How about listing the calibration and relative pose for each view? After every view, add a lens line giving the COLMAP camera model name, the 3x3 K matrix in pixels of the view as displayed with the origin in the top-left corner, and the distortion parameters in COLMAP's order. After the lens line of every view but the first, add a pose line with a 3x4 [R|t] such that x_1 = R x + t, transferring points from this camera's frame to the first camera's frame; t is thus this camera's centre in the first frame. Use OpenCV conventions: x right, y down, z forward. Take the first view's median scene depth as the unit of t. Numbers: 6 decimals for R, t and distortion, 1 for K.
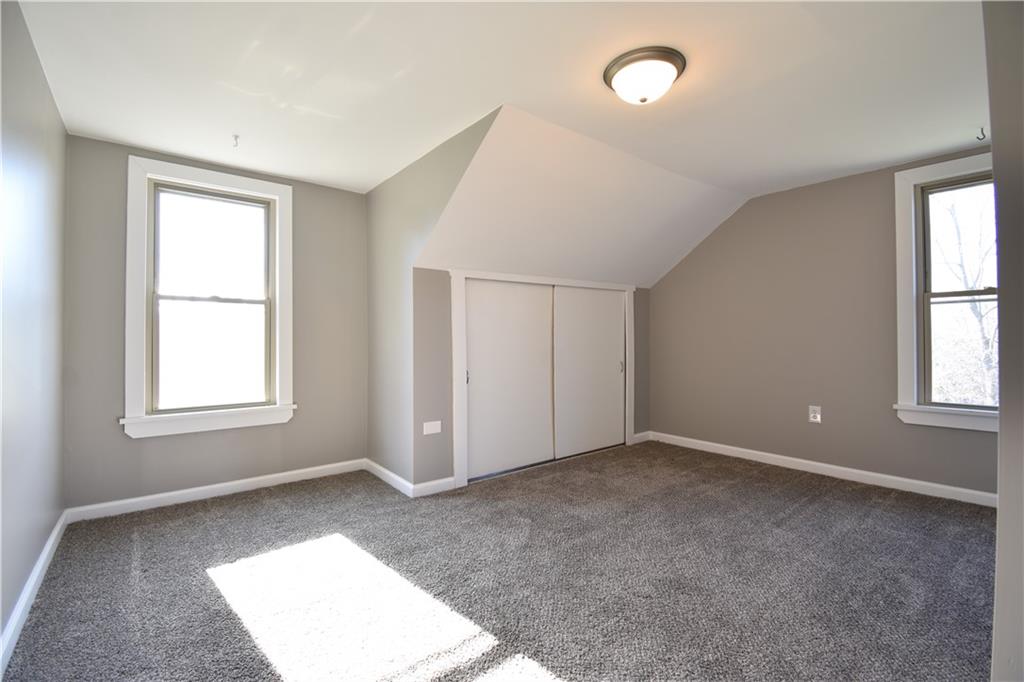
lens RADIAL K [[459.5, 0, 512.0], [0, 459.5, 341.0], [0, 0, 1]] dist [0.011453, -0.024107]
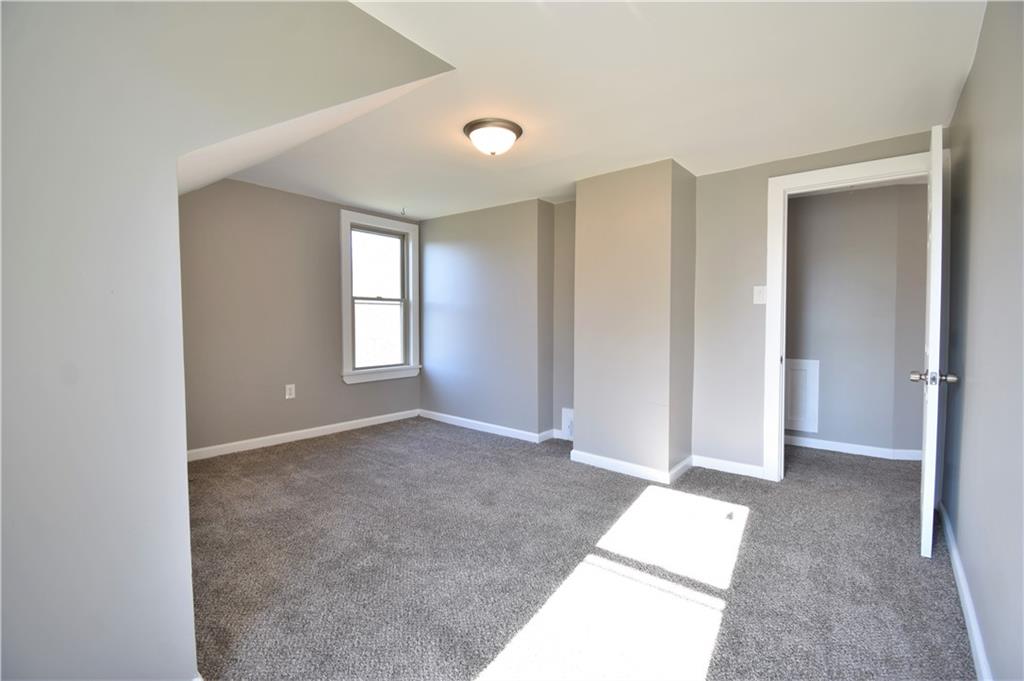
lens RADIAL K [[459.5, 0, 512.0], [0, 459.5, 340.5], [0, 0, 1]] dist [0.011453, -0.024107]
pose [[-0.228167, -0.036995, 0.972919, -0.689354], [0.002442, 0.999253, 0.038569, -0.016048], [-0.973619, 0.011176, -0.227906, 0.819729]]
